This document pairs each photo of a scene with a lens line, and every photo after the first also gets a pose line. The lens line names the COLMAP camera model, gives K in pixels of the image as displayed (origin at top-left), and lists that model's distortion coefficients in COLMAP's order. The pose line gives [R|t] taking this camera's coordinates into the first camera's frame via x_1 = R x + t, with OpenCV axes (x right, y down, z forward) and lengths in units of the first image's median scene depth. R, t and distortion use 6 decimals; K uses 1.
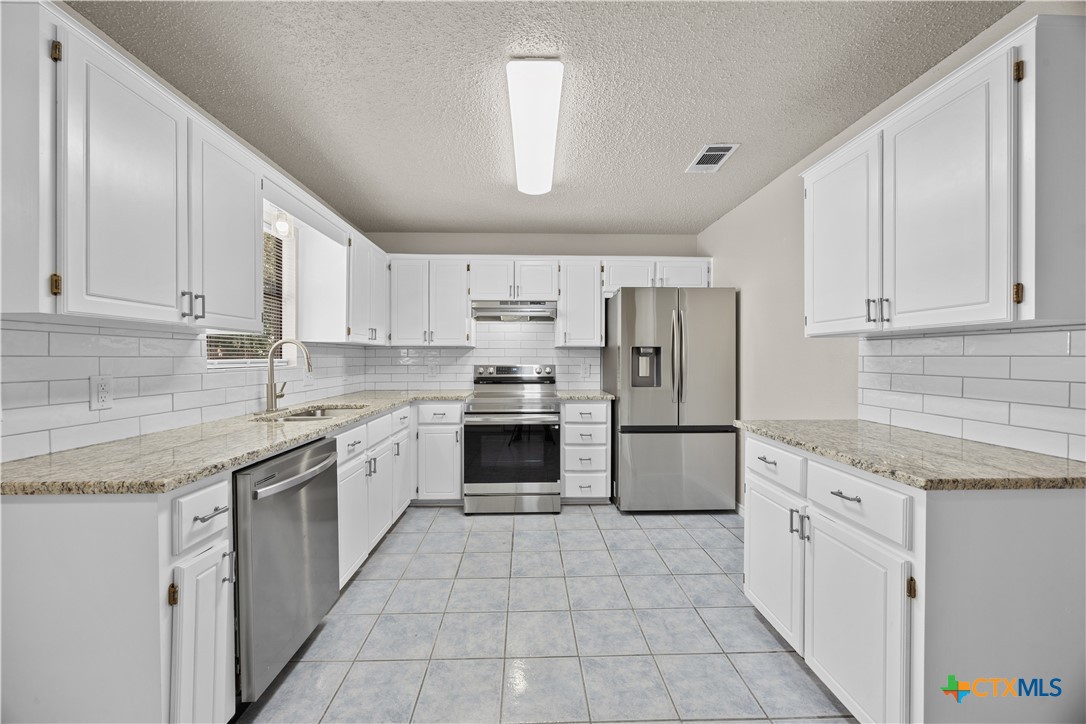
lens RADIAL K [[409.2, 0, 538.9], [0, 409.2, 359.8], [0, 0, 1]] dist [-0.006237, 0.001328]
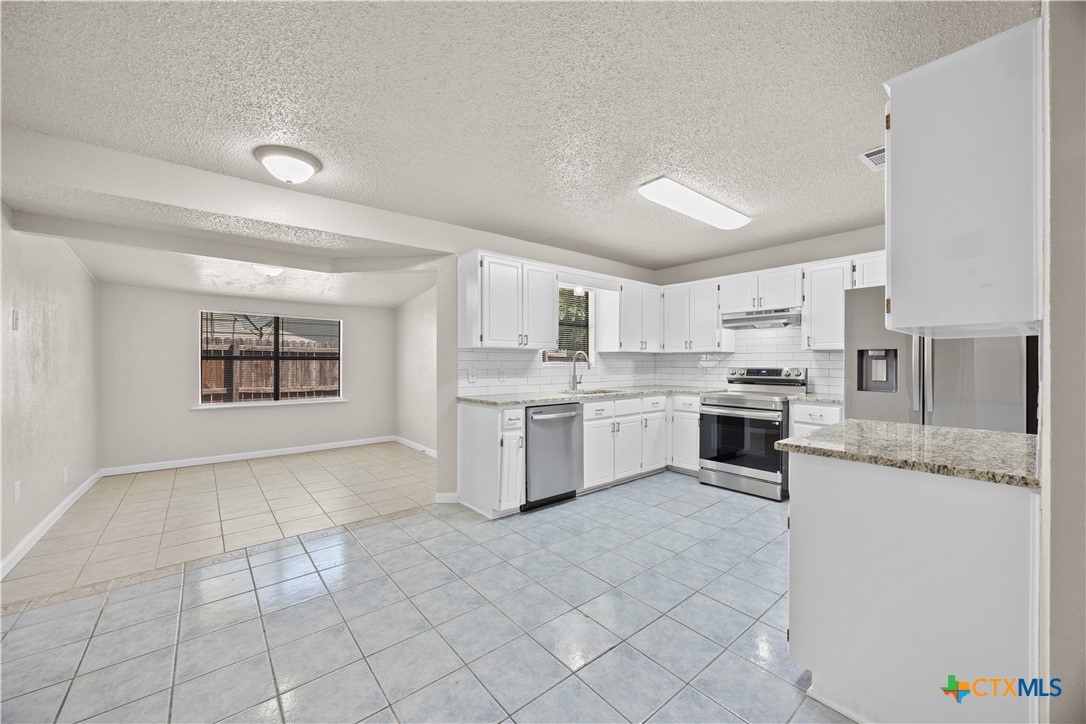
lens RADIAL K [[409.2, 0, 538.6], [0, 409.2, 362.9], [0, 0, 1]] dist [-0.006237, 0.001328]
pose [[0.609768, 0.000277, -0.792580, 0.652620], [-0.003238, 0.999992, -0.002142, 0.005452], [0.792574, 0.003872, 0.609764, -0.237119]]
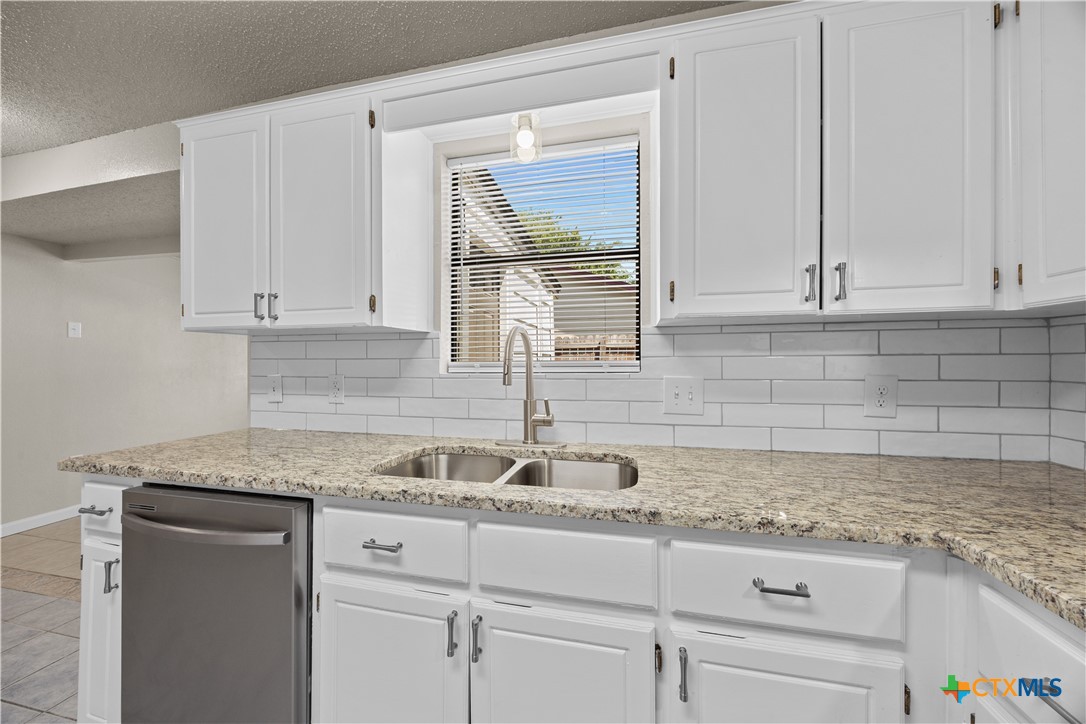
lens RADIAL K [[409.2, 0, 540.1], [0, 409.2, 361.5], [0, 0, 1]] dist [-0.006237, 0.001328]
pose [[-0.265936, 0.002793, -0.963987, -0.048812], [-0.000068, 0.999996, 0.002916, -0.002166], [0.963991, 0.000841, -0.265934, 1.077716]]
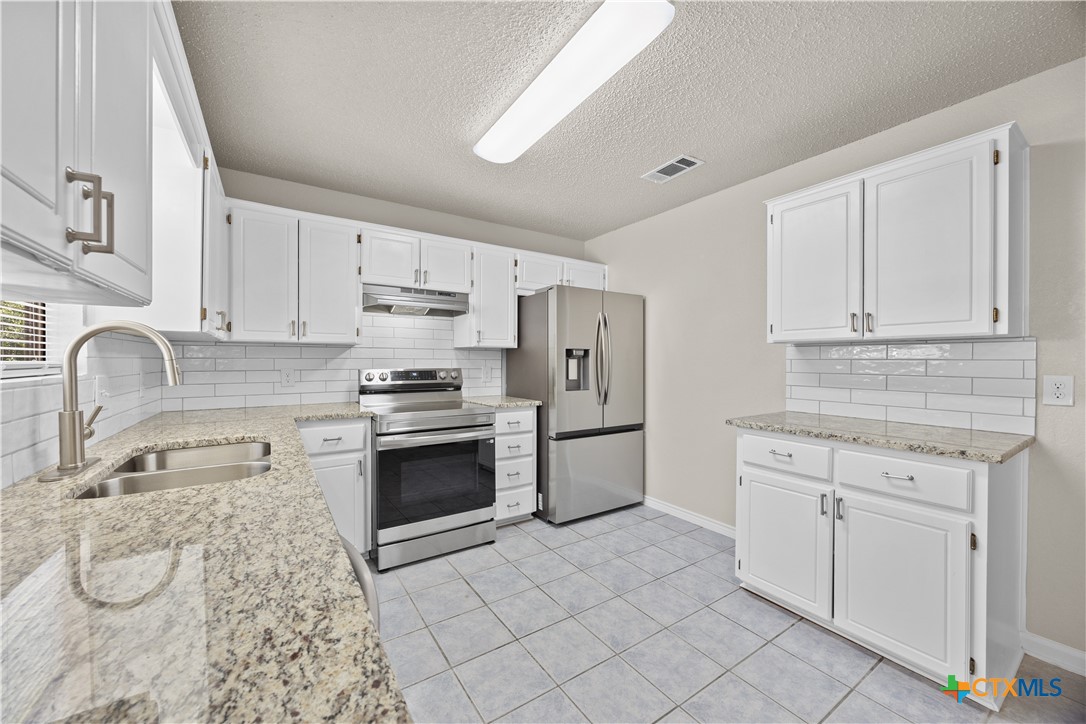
lens RADIAL K [[409.2, 0, 537.0], [0, 409.2, 361.6], [0, 0, 1]] dist [-0.006237, 0.001328]
pose [[0.854034, 0.000516, 0.520217, -0.395716], [0.000243, 0.999999, -0.001391, -0.000442], [-0.520217, 0.001314, 0.854033, 0.273275]]
